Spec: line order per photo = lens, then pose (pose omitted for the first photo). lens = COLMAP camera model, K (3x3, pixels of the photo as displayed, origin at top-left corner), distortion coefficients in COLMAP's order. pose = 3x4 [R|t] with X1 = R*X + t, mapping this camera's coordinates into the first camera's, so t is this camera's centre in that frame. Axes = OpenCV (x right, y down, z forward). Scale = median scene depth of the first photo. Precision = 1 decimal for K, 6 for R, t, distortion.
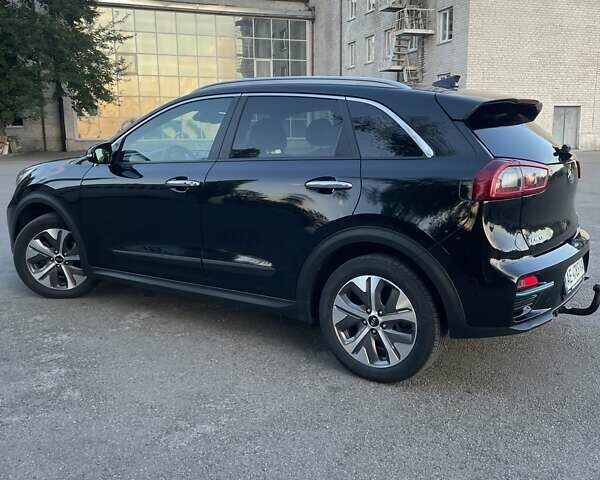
lens RADIAL K [[602.5, 0, 295.3], [0, 602.5, 242.2], [0, 0, 1]] dist [0.045433, 0.000000]
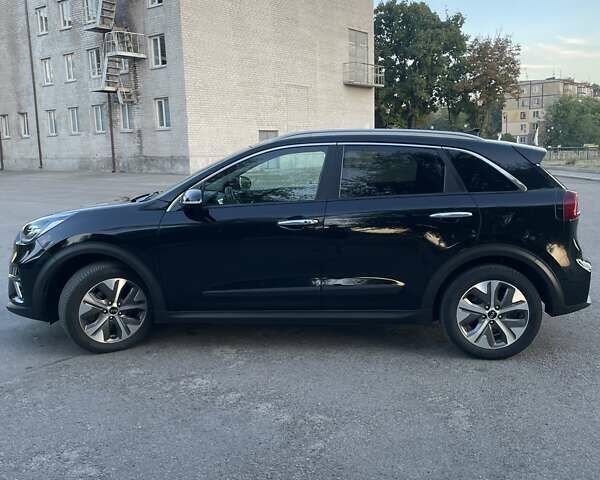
lens RADIAL K [[602.5, 0, 290.4], [0, 602.5, 247.5], [0, 0, 1]] dist [0.045433, 0.000000]
pose [[0.864219, -0.092055, 0.494622, -0.626377], [0.102068, 0.994754, 0.006799, -0.049463], [-0.492653, 0.044609, 0.869082, 0.032964]]
